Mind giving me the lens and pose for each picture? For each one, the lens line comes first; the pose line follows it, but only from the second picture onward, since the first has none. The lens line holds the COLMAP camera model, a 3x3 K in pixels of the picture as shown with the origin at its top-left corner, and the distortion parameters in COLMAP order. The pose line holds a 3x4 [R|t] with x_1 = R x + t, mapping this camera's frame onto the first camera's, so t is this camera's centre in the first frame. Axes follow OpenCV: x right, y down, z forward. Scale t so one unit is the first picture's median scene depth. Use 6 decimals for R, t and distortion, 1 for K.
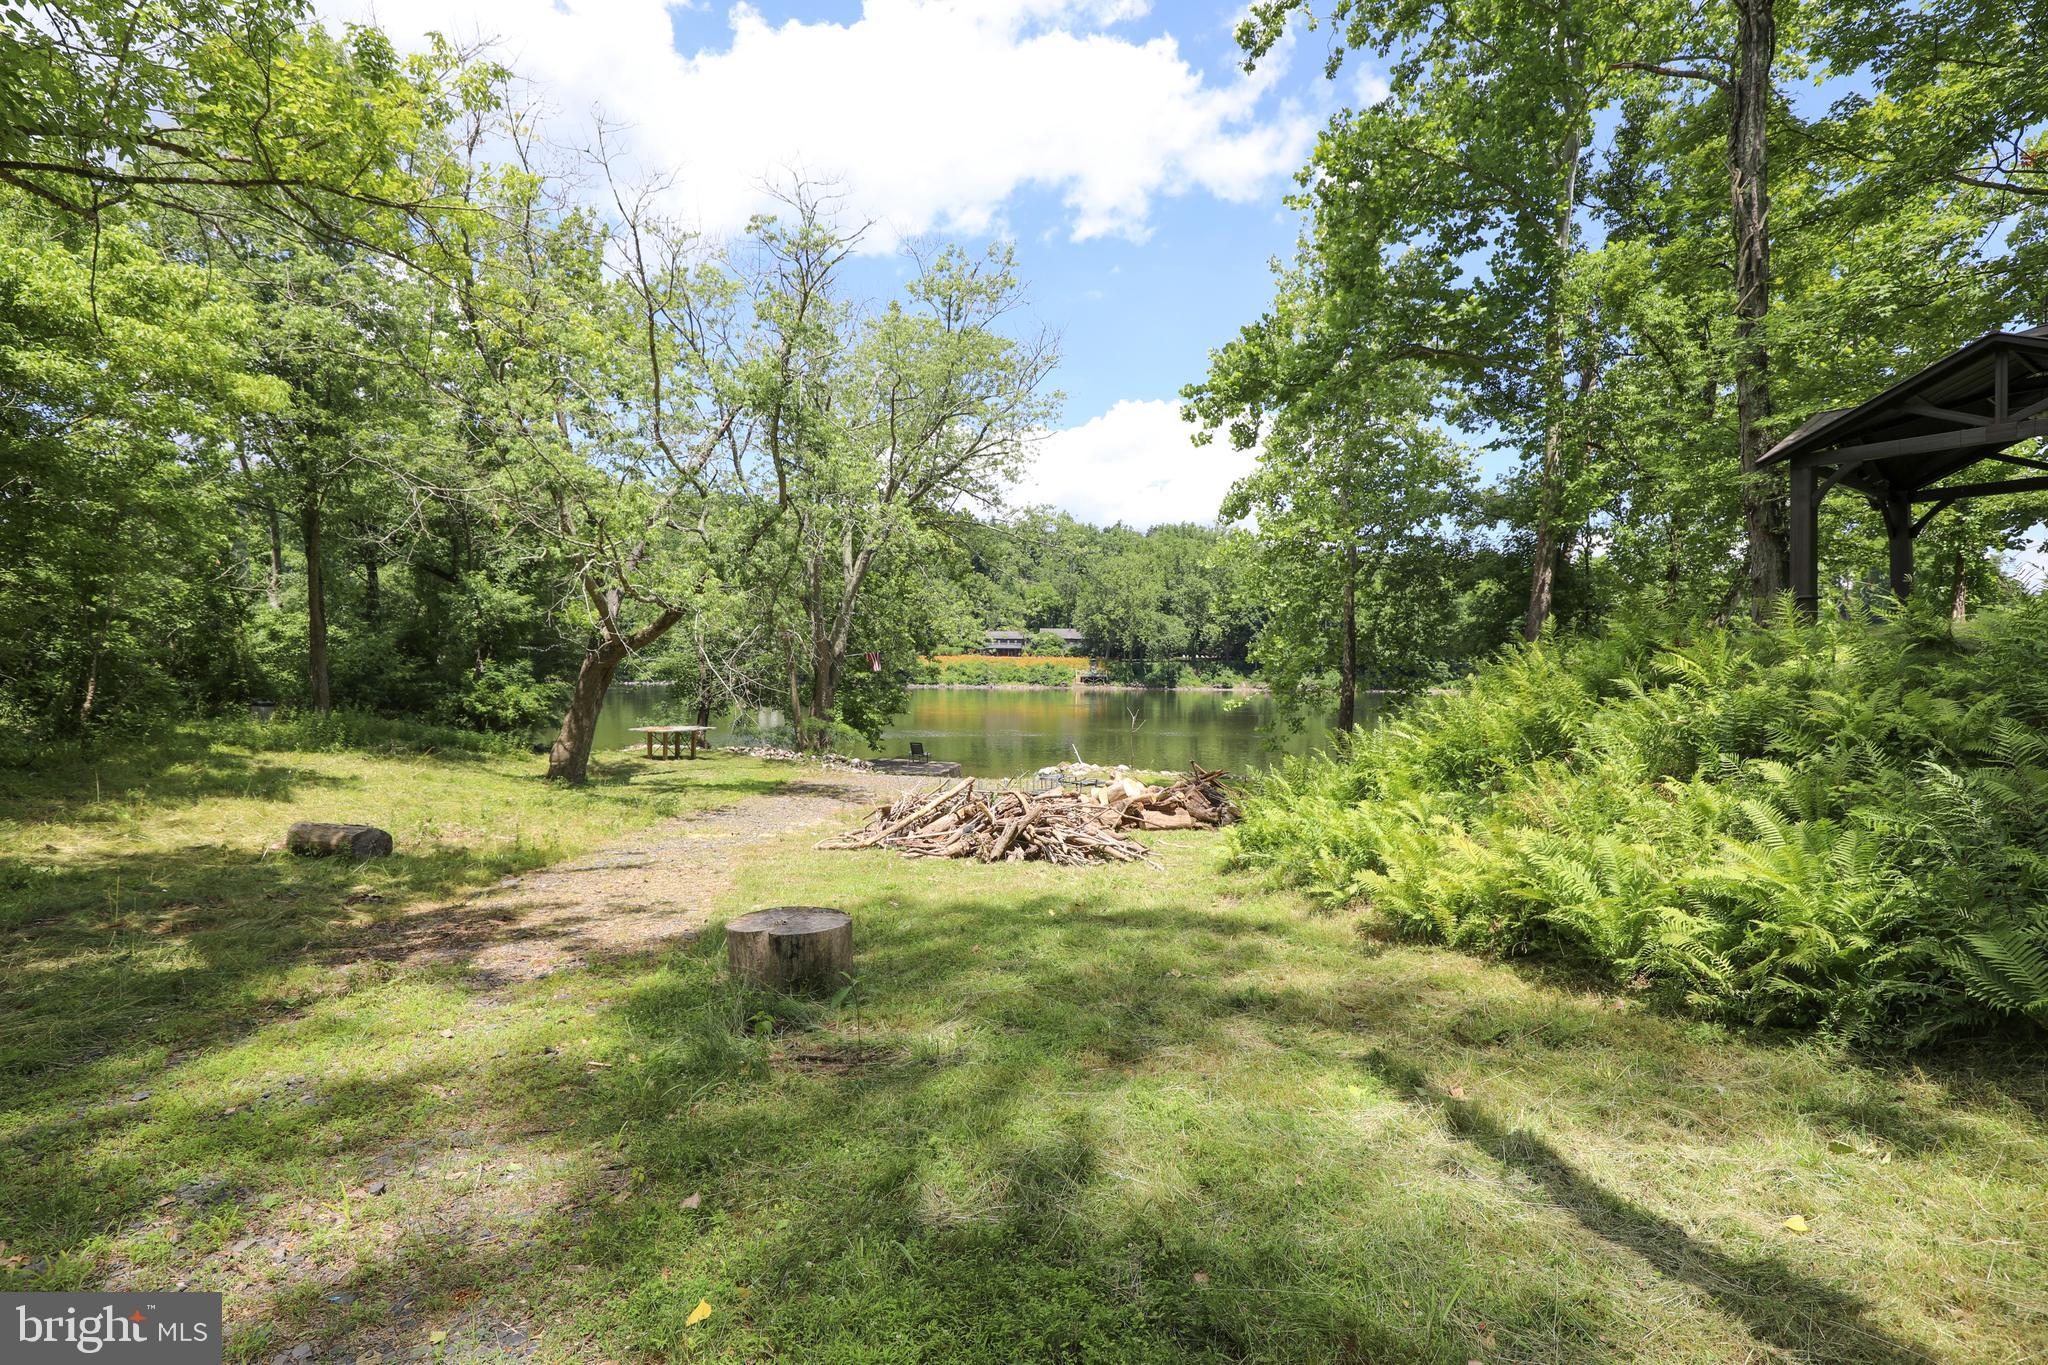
lens RADIAL K [[956.2, 0, 1023.6], [0, 956.2, 707.2], [0, 0, 1]] dist [-0.000558, -0.000097]
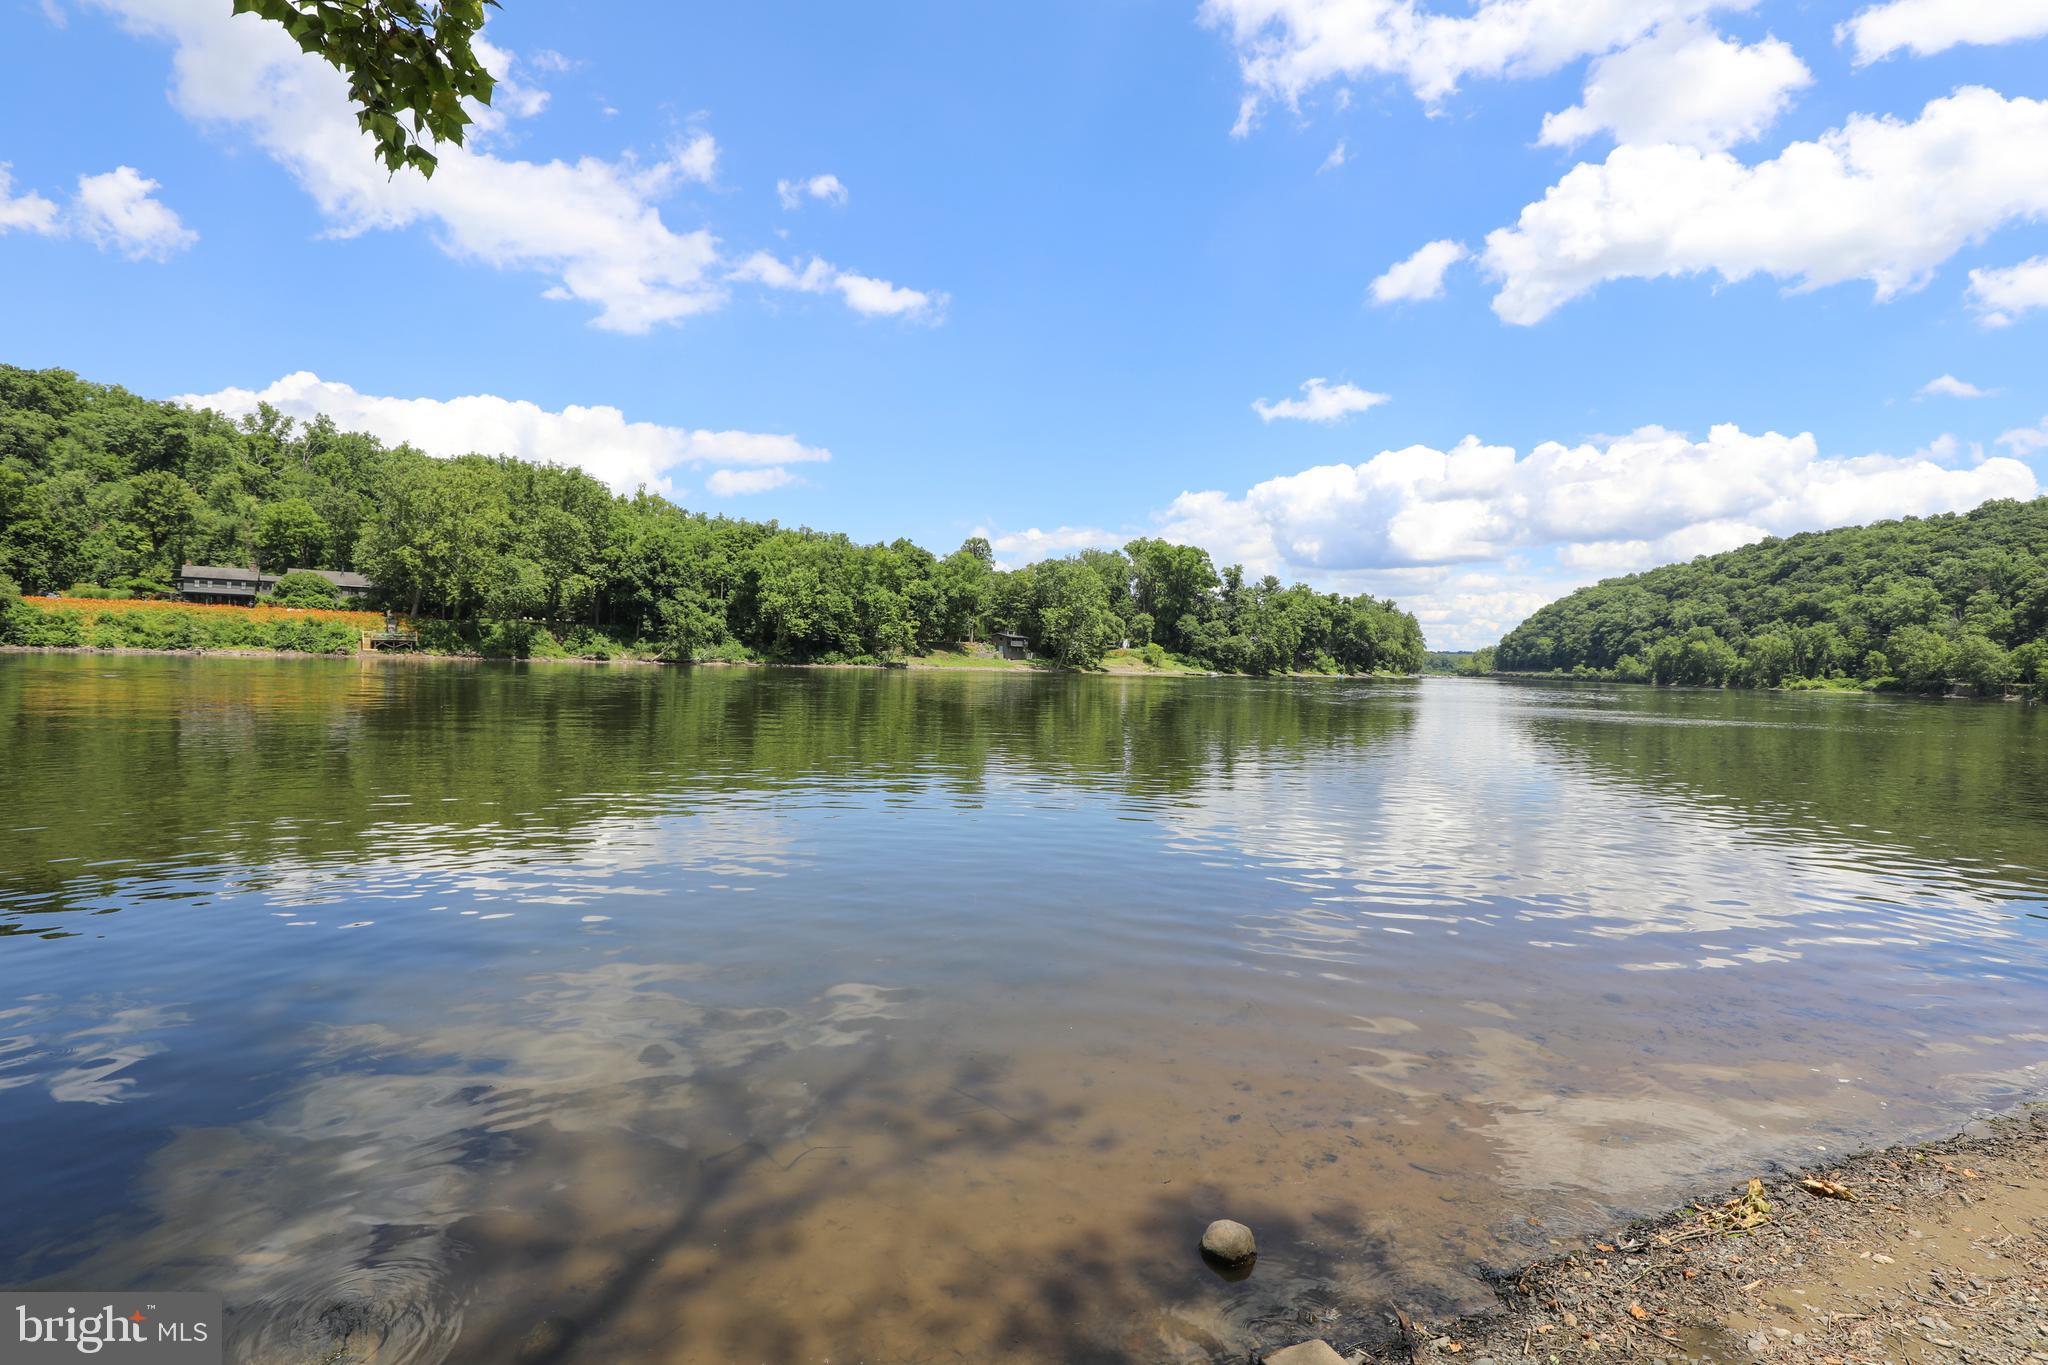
lens RADIAL K [[956.2, 0, 1023.6], [0, 956.2, 707.2], [0, 0, 1]] dist [-0.000558, -0.000097]
pose [[0.772089, -0.017563, 0.635272, -0.014524], [0.002761, 0.999701, 0.024283, 0.000608], [-0.635509, -0.016994, 0.771907, 0.179988]]
